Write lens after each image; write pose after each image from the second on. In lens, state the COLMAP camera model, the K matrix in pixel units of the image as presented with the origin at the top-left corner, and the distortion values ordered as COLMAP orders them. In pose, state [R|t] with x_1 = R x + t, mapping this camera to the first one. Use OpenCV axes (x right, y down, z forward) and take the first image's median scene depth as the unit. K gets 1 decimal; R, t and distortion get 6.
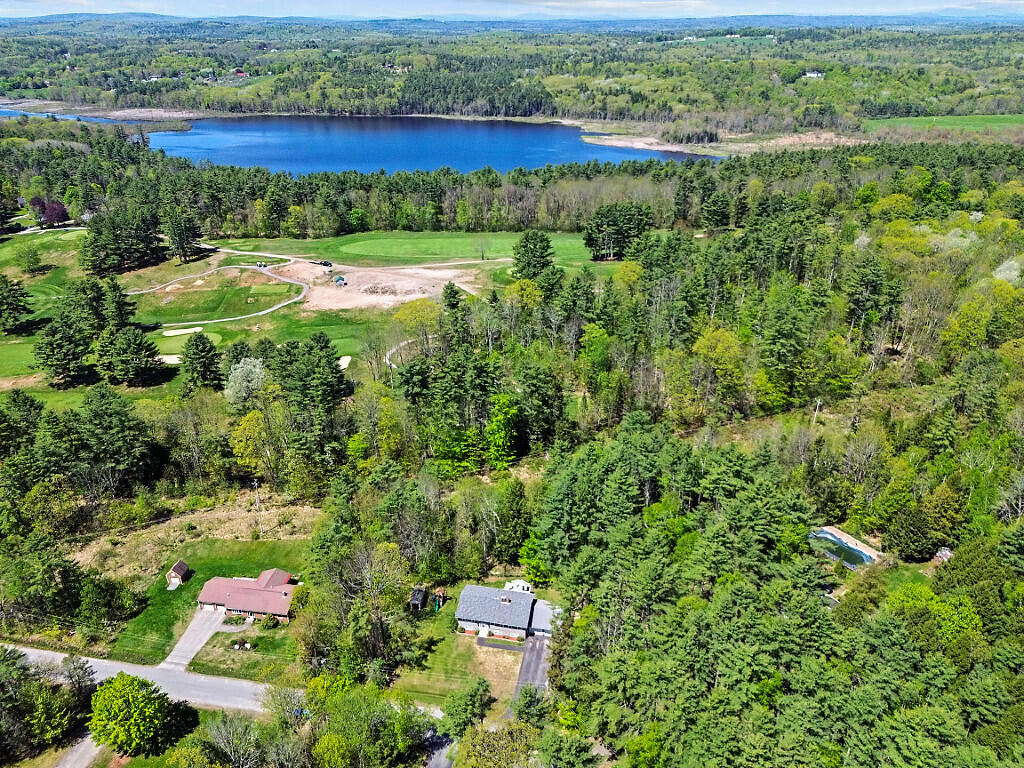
lens RADIAL K [[724.7, 0, 512.7], [0, 724.7, 384.4], [0, 0, 1]] dist [0.047155, -0.031020]
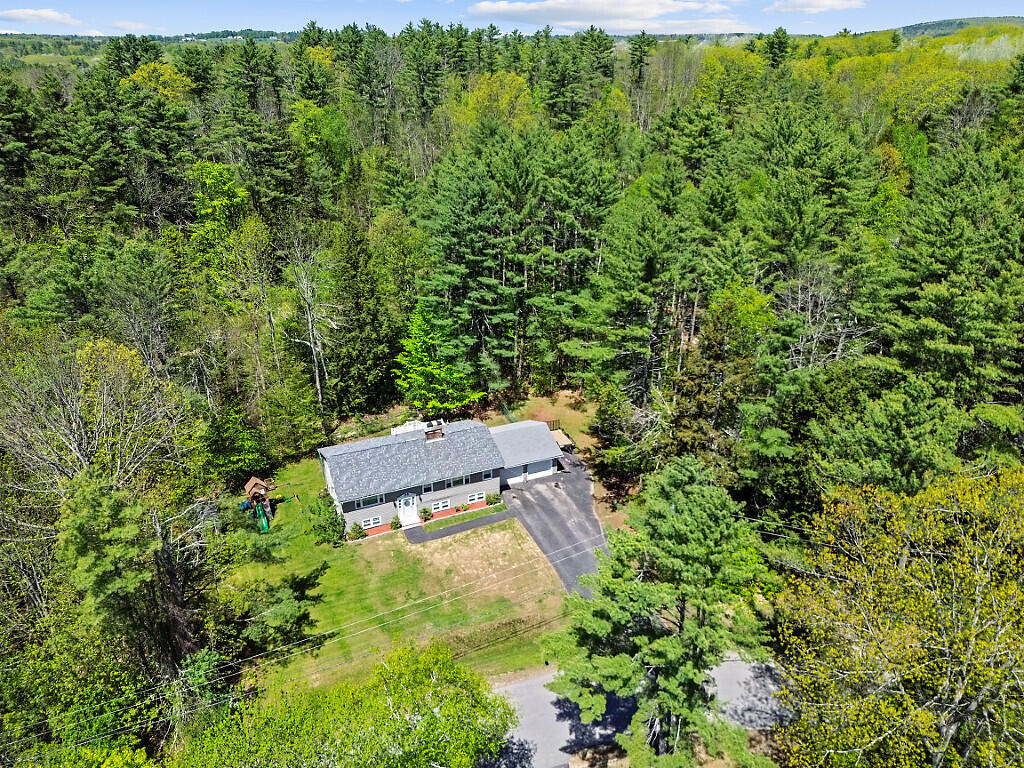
lens RADIAL K [[724.7, 0, 518.3], [0, 724.7, 381.0], [0, 0, 1]] dist [0.047155, -0.031020]
pose [[0.813097, -0.231127, 0.534278, -0.180767], [0.251057, 0.967289, 0.036372, 0.242998], [-0.525208, 0.104561, 0.844526, 0.553495]]
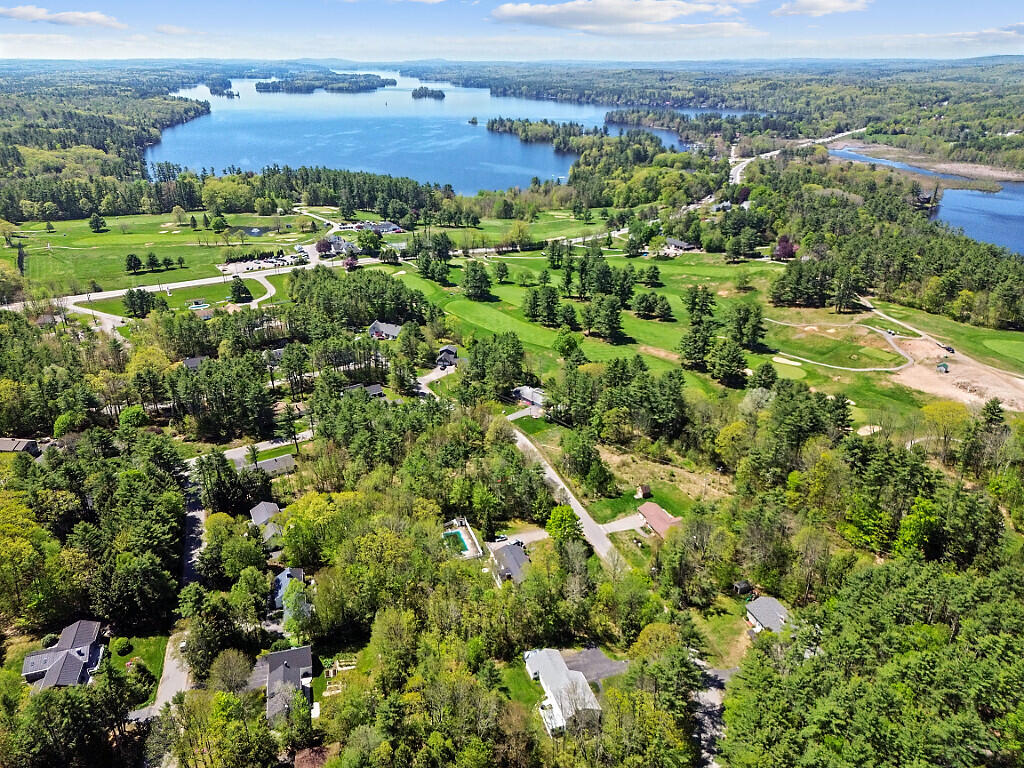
lens RADIAL K [[724.7, 0, 511.1], [0, 724.7, 389.6], [0, 0, 1]] dist [0.047155, -0.031020]
pose [[0.508819, 0.357635, -0.783071, 0.565122], [-0.386554, 0.907681, 0.163373, -0.089602], [0.769207, 0.219572, 0.600090, -0.214529]]
